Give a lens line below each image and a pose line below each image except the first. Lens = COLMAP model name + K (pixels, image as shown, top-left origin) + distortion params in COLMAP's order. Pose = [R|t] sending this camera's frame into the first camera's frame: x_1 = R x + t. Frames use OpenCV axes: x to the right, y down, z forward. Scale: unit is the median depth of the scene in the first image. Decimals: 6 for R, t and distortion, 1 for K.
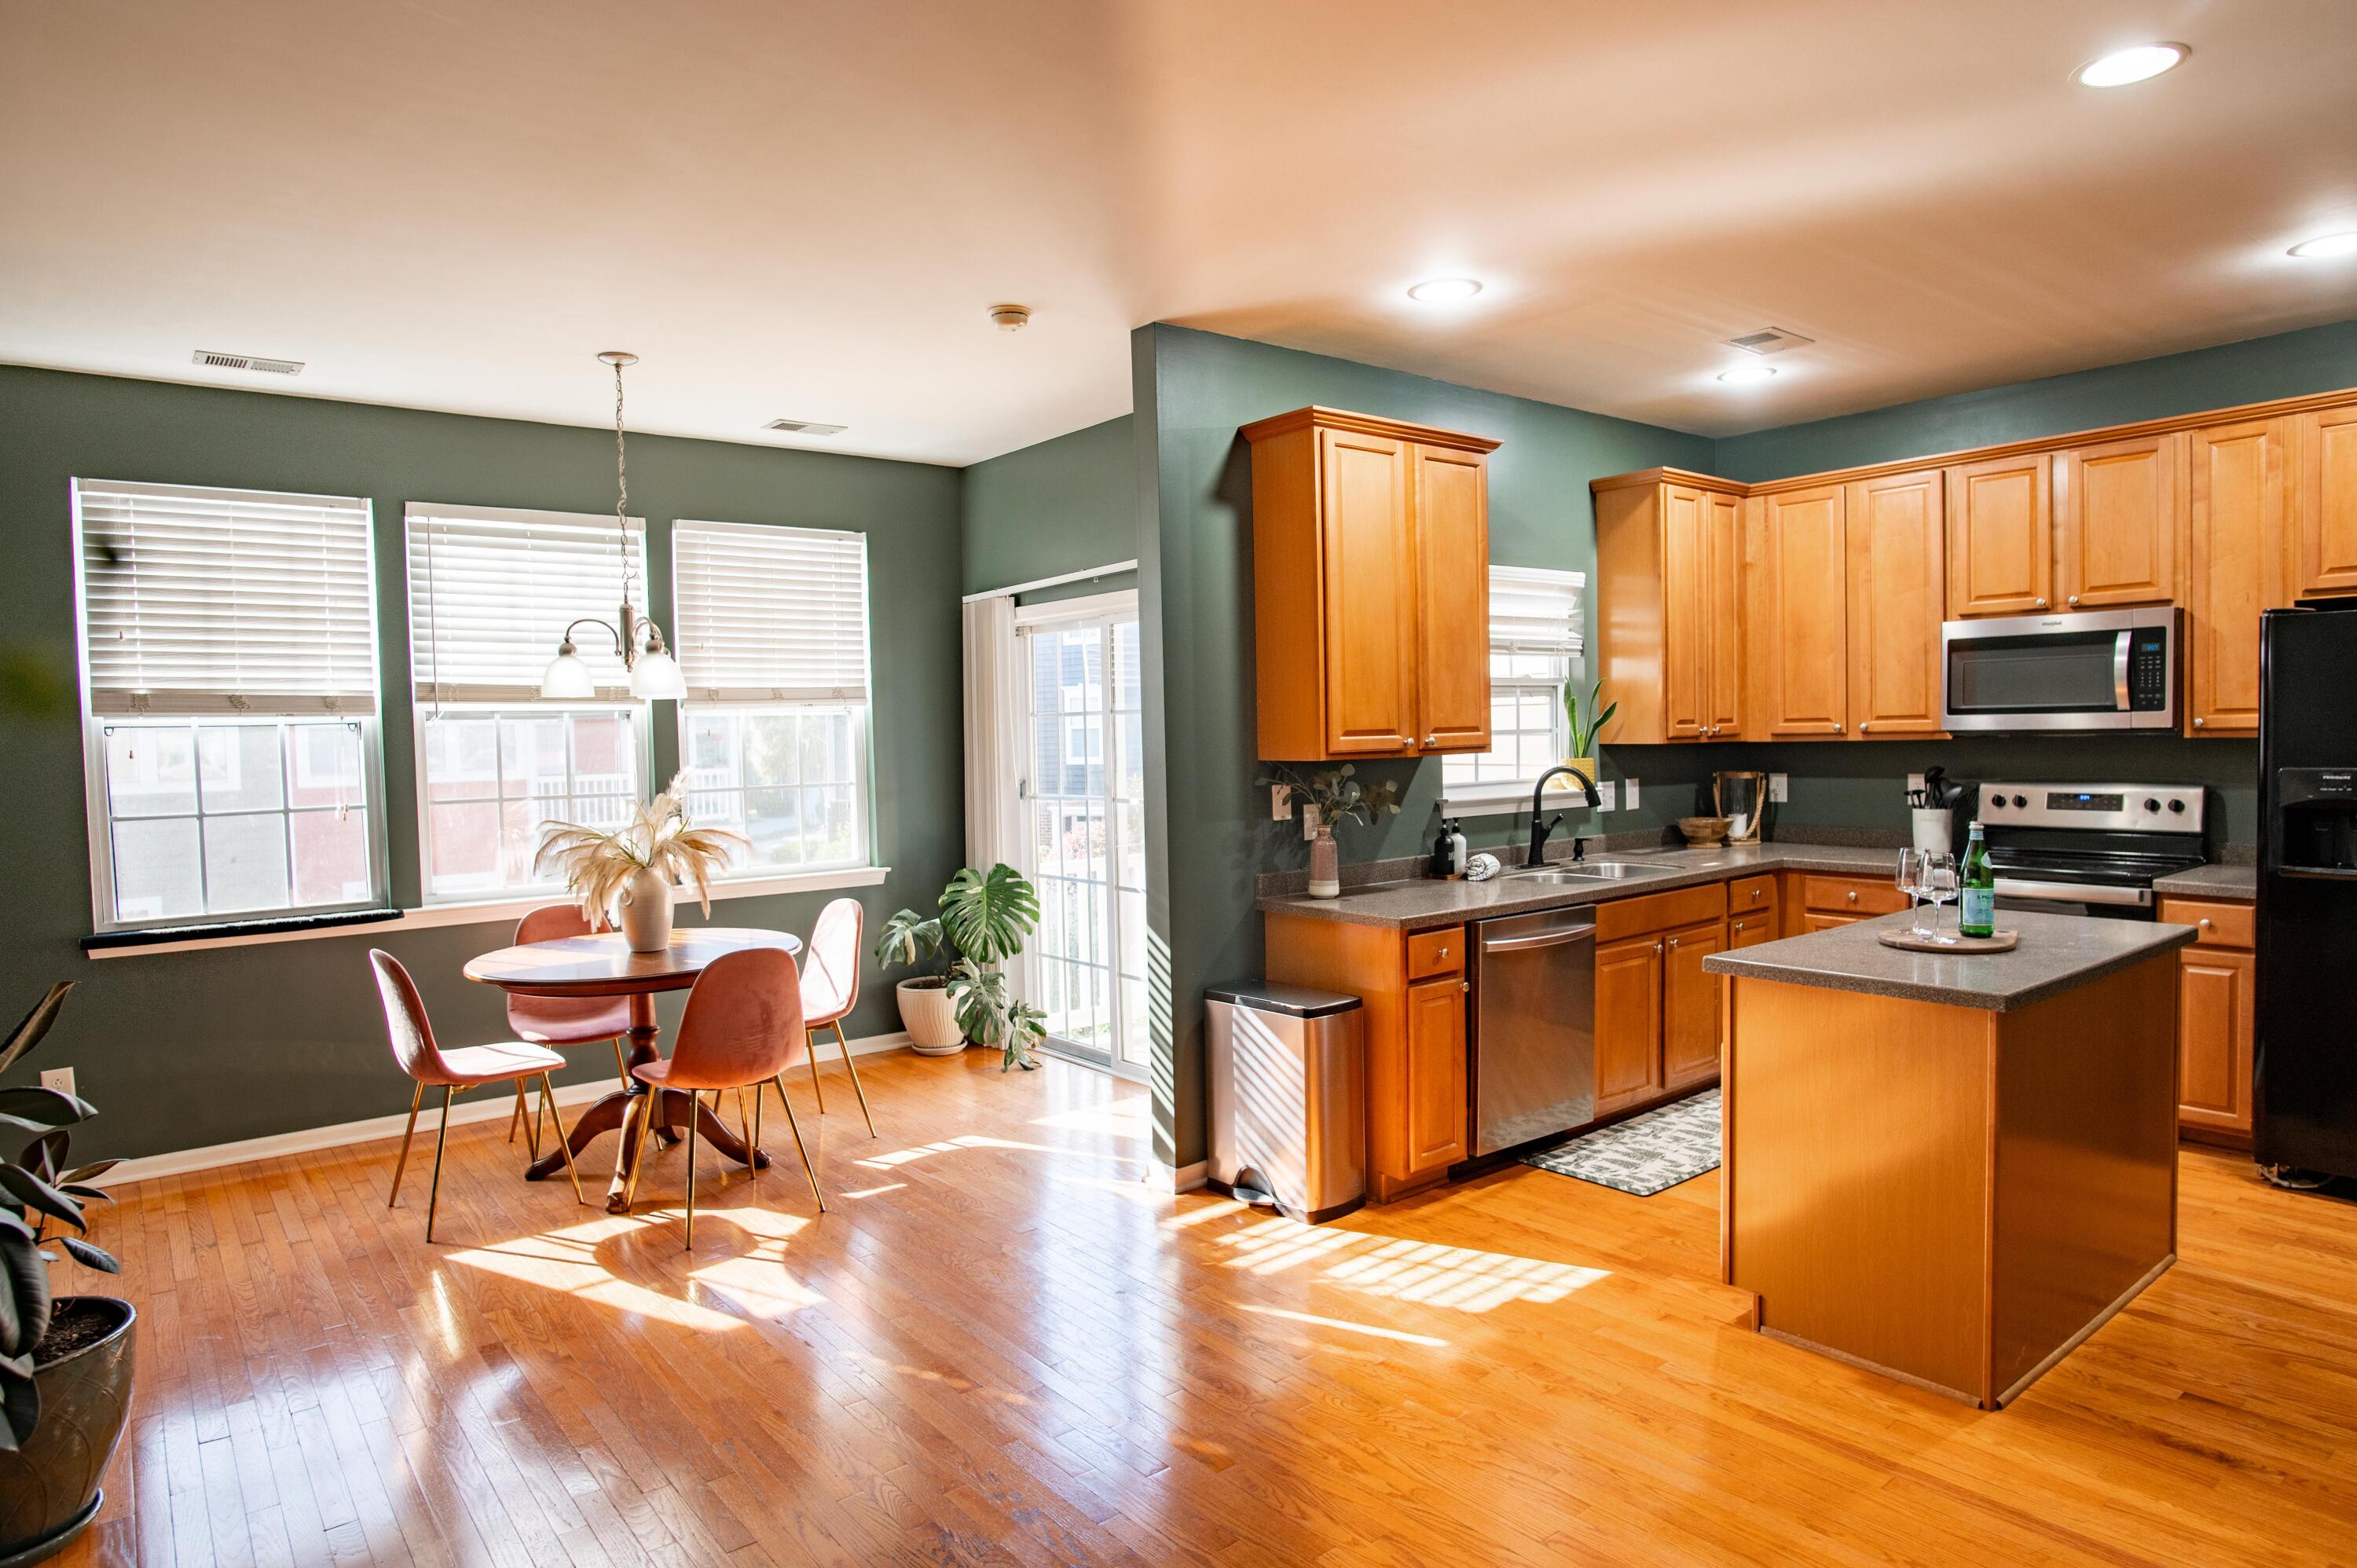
lens RADIAL K [[1370.0, 0, 1184.7], [0, 1370.0, 784.4], [0, 0, 1]] dist [-0.038887, 0.016219]
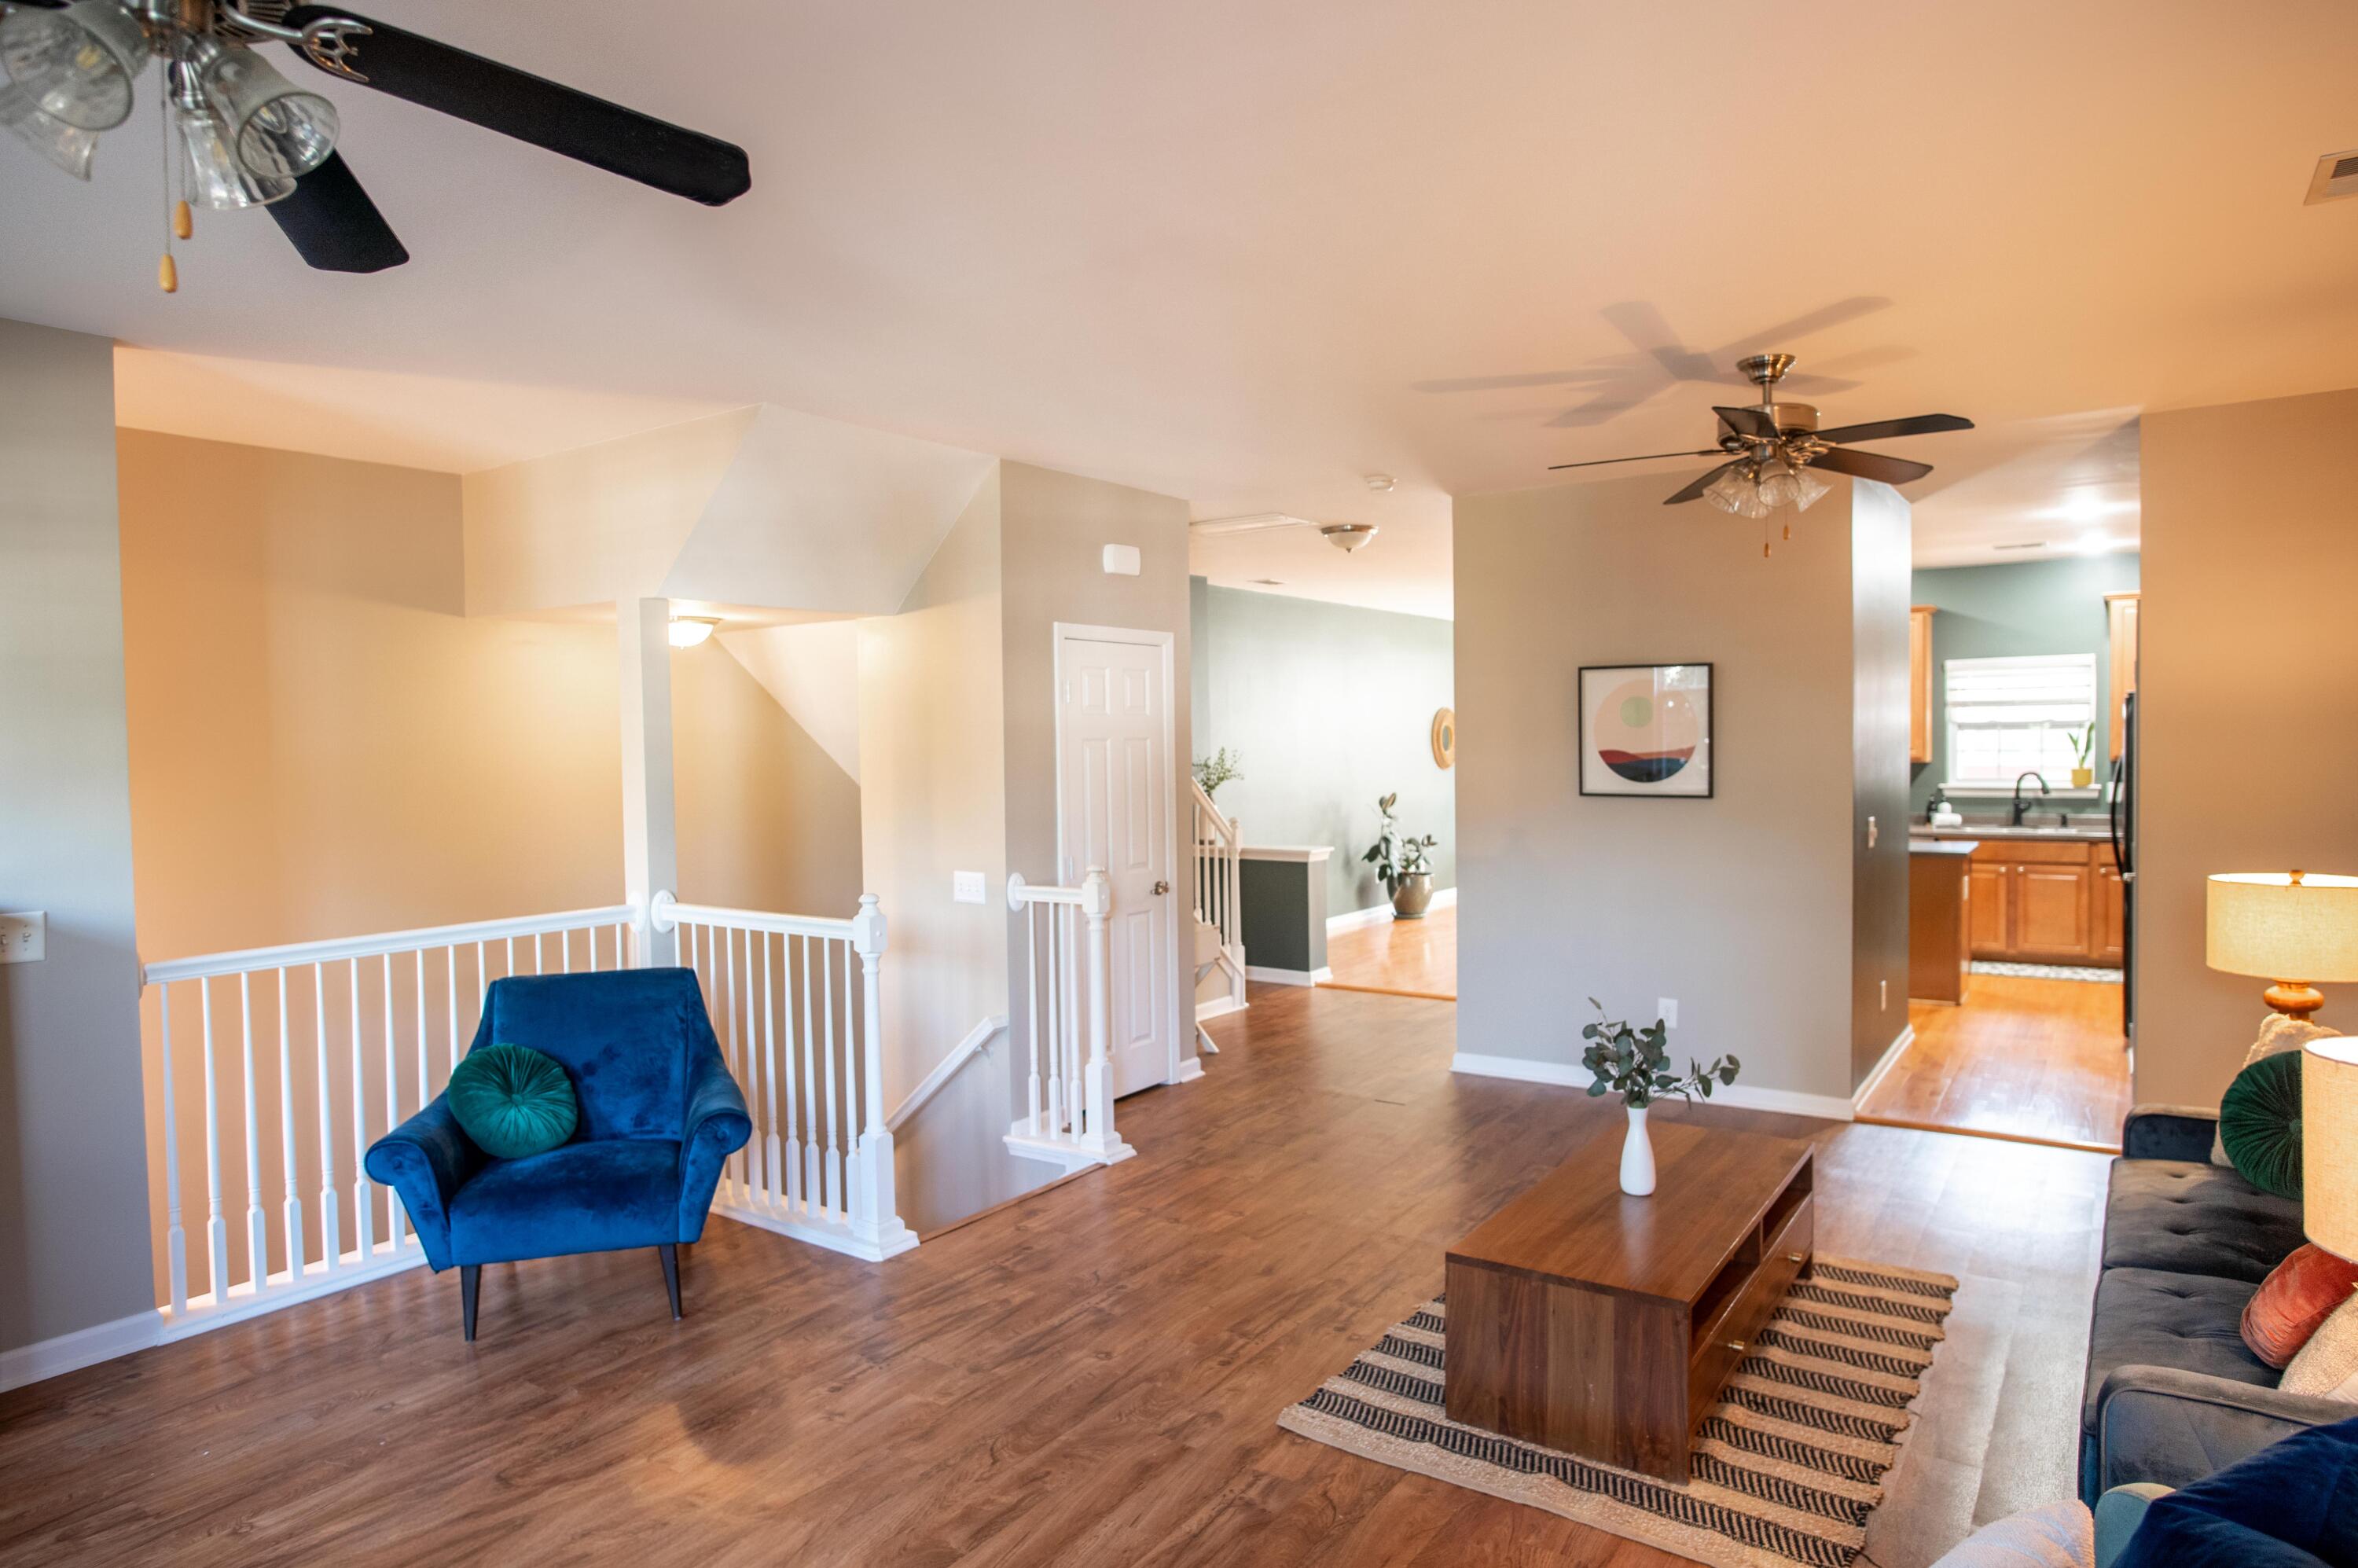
lens RADIAL K [[1370.7, 0, 1178.8], [0, 1370.7, 807.0], [0, 0, 1]] dist [-0.038887, 0.016219]
pose [[0.274503, 0.068522, -0.959142, 1.772536], [-0.030195, 0.997580, 0.062627, -0.047026], [0.961112, 0.011770, 0.275908, -0.568781]]
